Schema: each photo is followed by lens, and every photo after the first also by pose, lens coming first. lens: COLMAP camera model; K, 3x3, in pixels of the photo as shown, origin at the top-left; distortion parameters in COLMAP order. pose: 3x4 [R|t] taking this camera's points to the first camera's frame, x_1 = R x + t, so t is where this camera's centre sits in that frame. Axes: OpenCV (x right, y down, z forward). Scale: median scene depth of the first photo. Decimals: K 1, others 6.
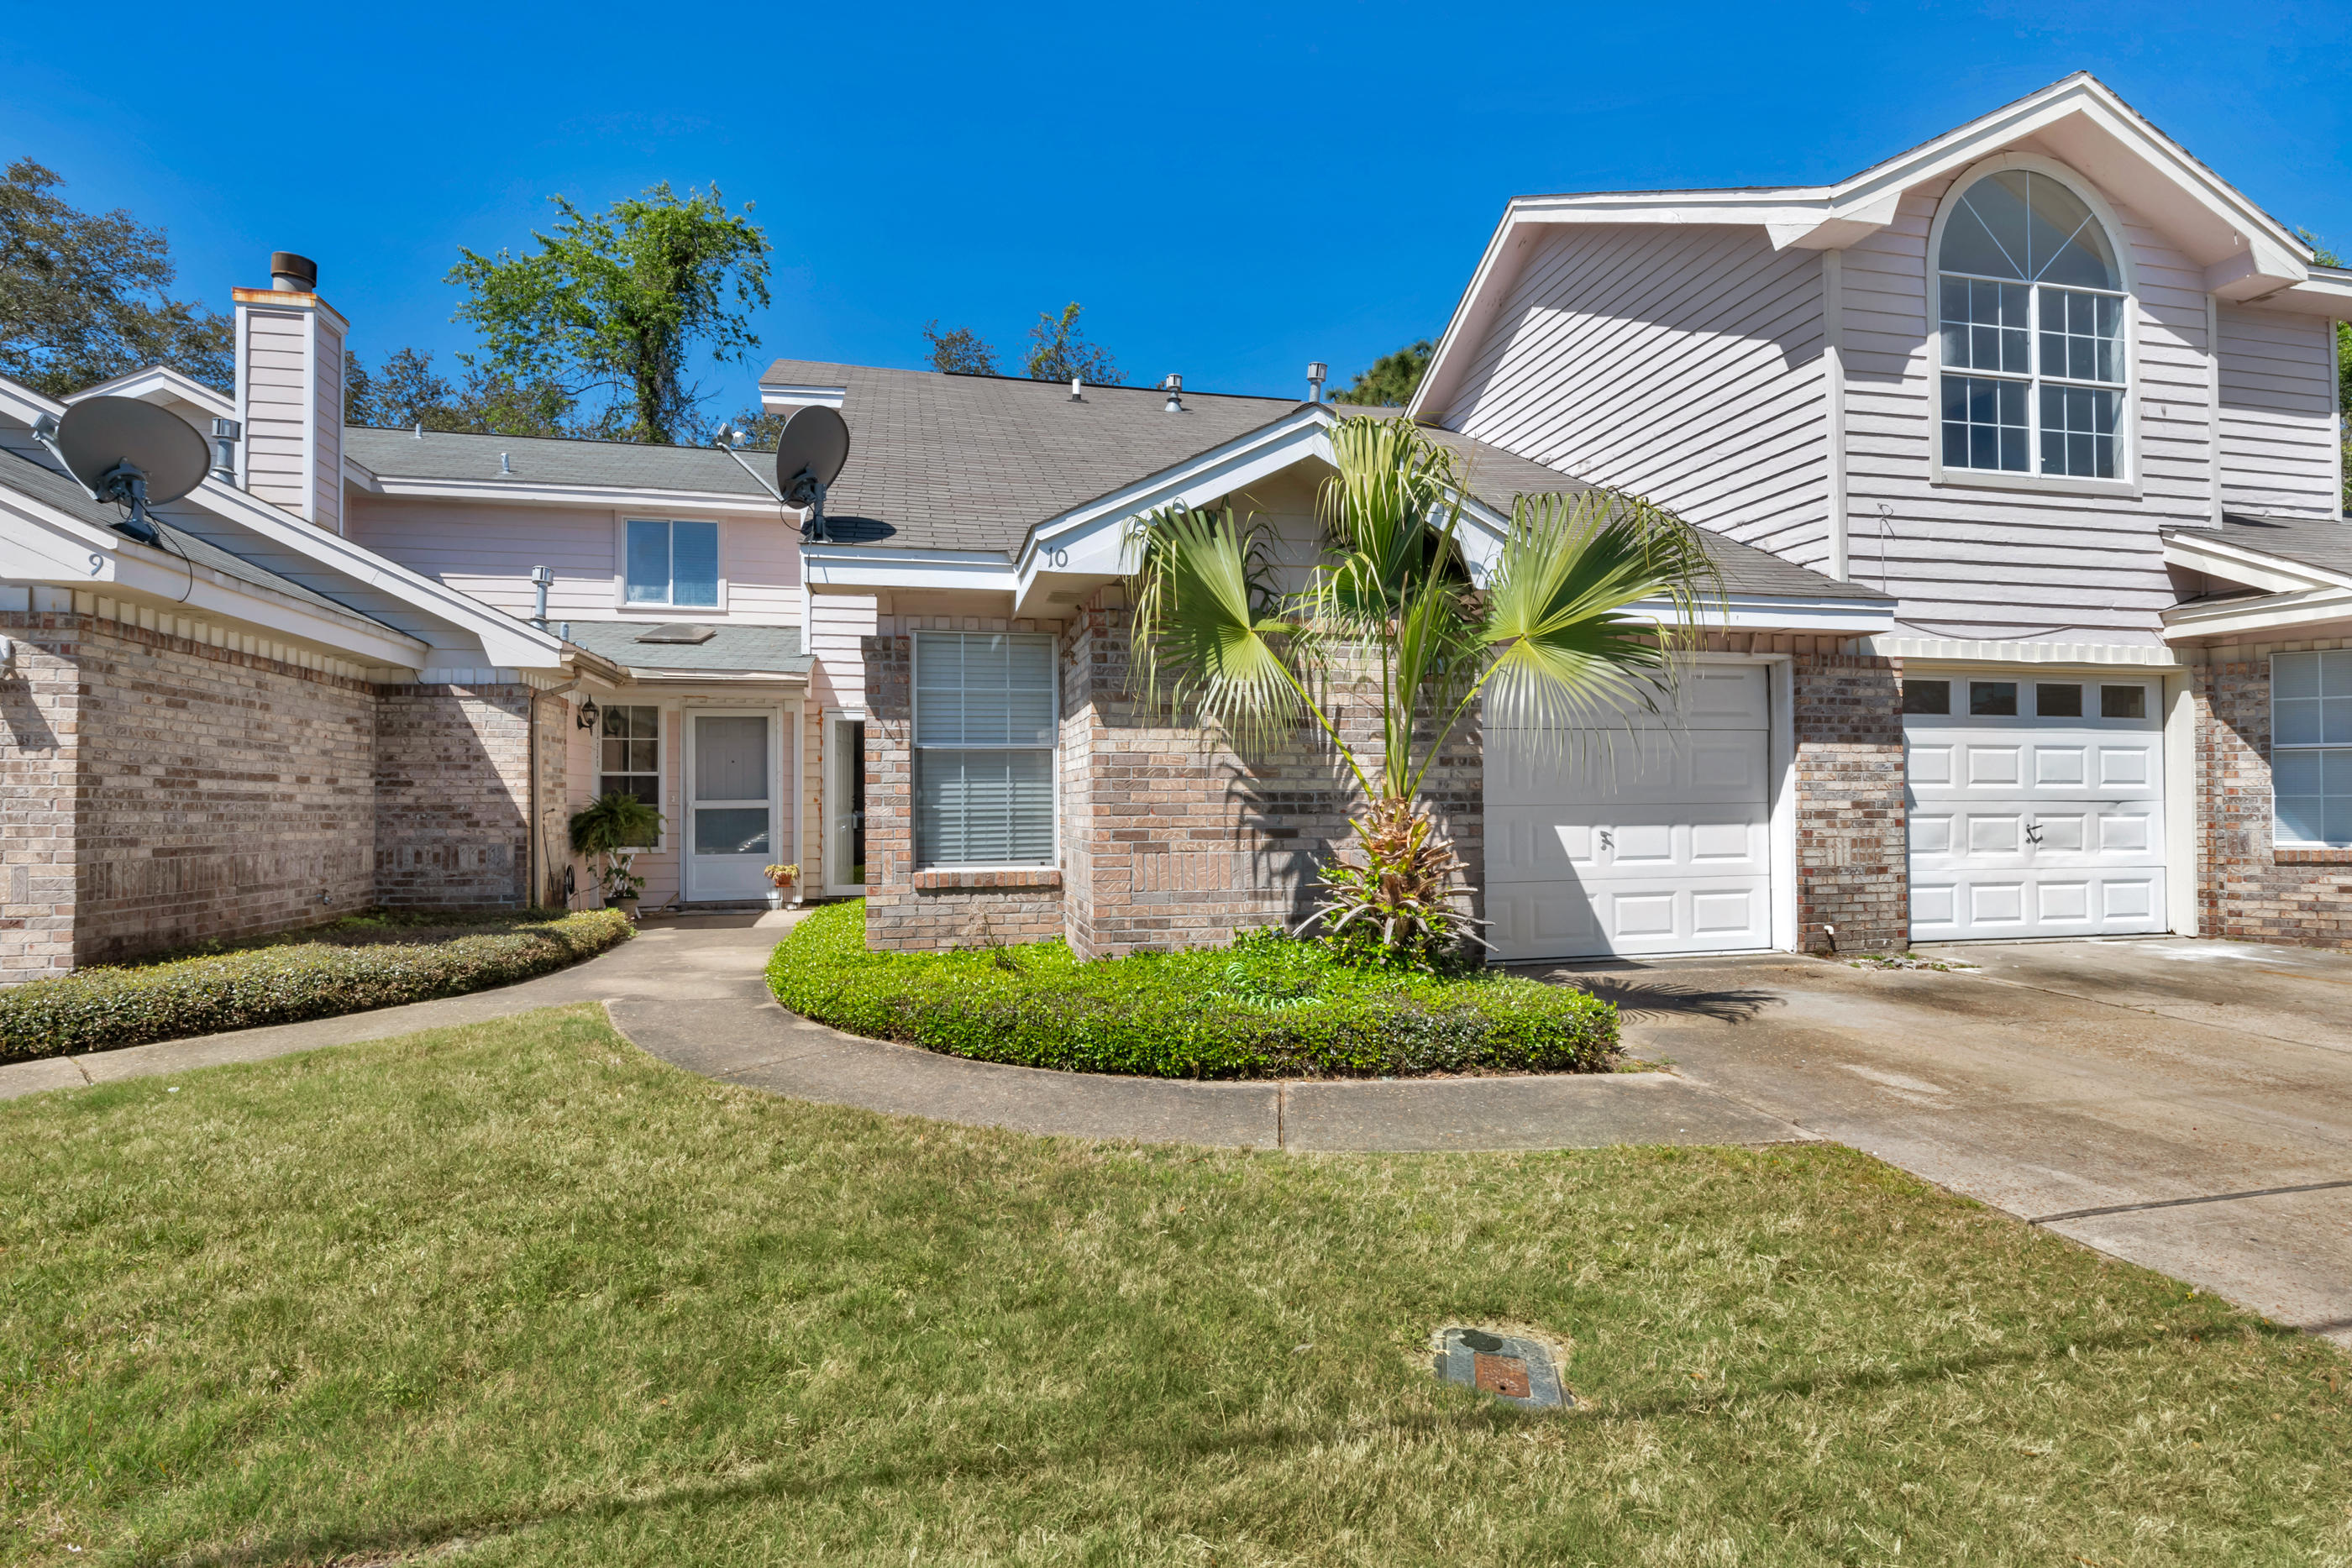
lens RADIAL K [[1190.6, 0, 1176.0], [0, 1190.6, 784.0], [0, 0, 1]] dist [0.003275, -0.002116]
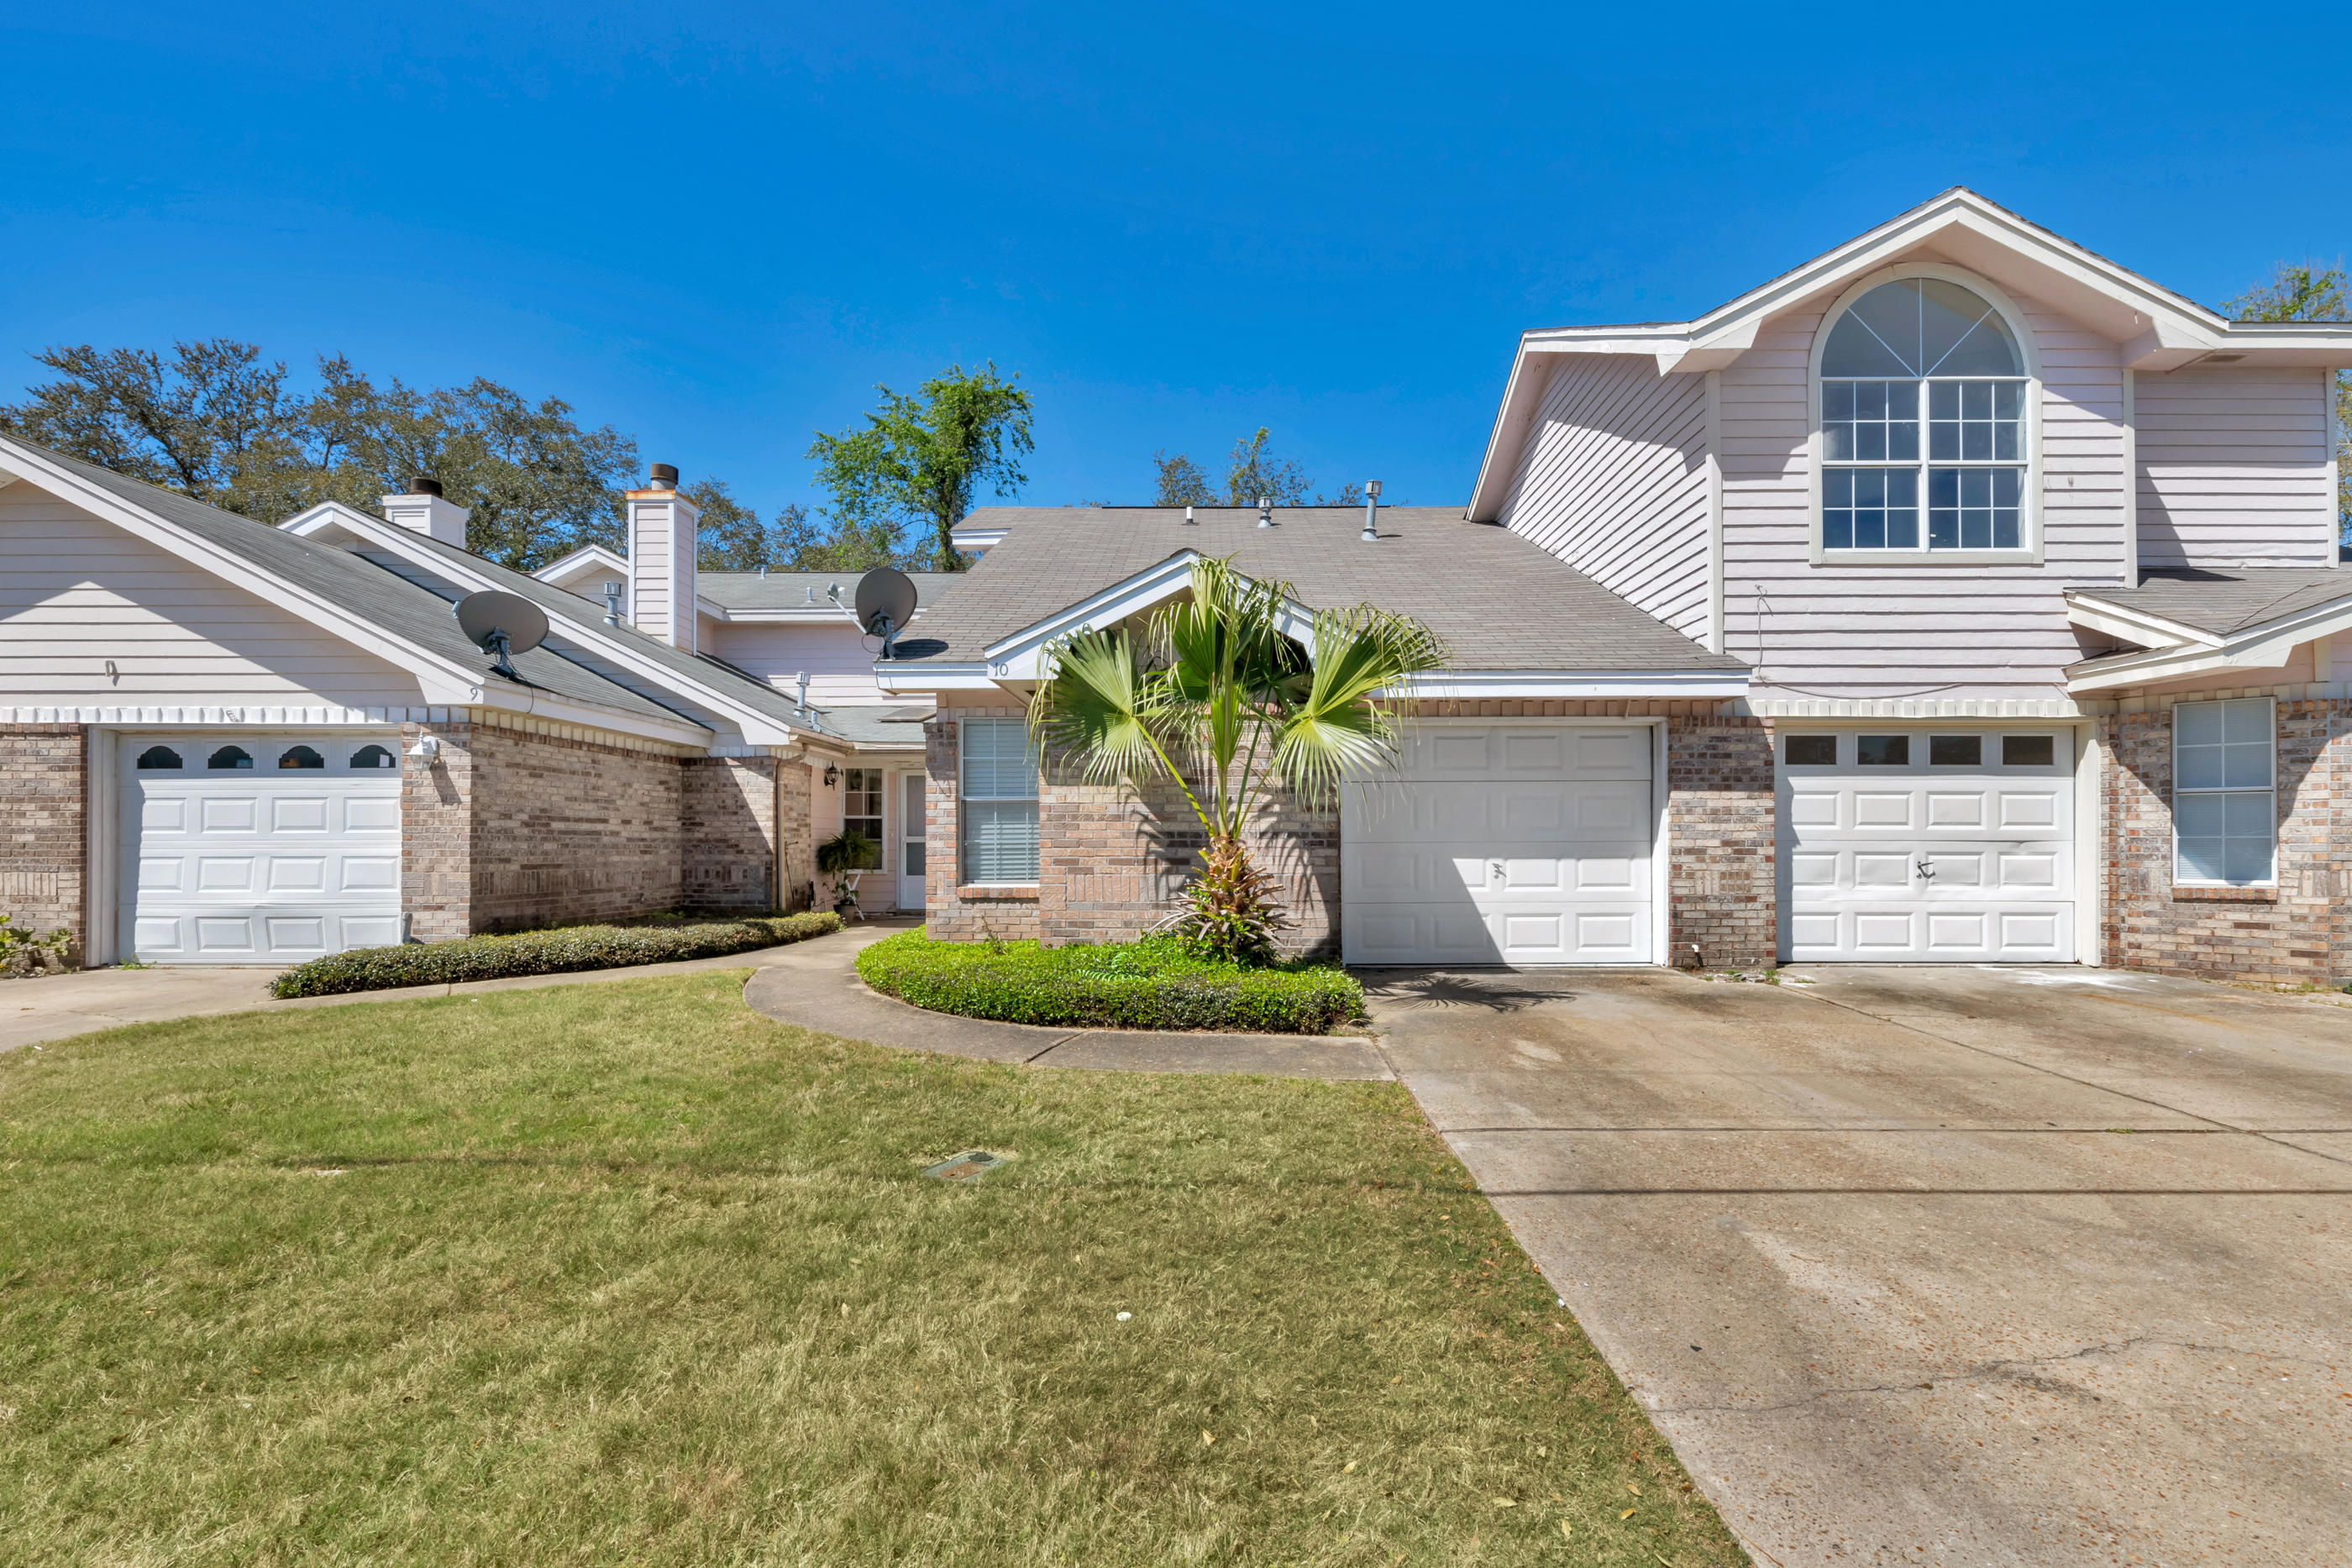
lens RADIAL K [[1023.7, 0, 1186.7], [0, 1023.7, 834.7], [0, 0, 1]] dist [-0.000583, -0.000215]
pose [[0.970156, 0.002976, -0.242463, 0.295101], [-0.000380, 0.999942, 0.010752, -0.001580], [0.242481, -0.010339, 0.970101, -0.109802]]
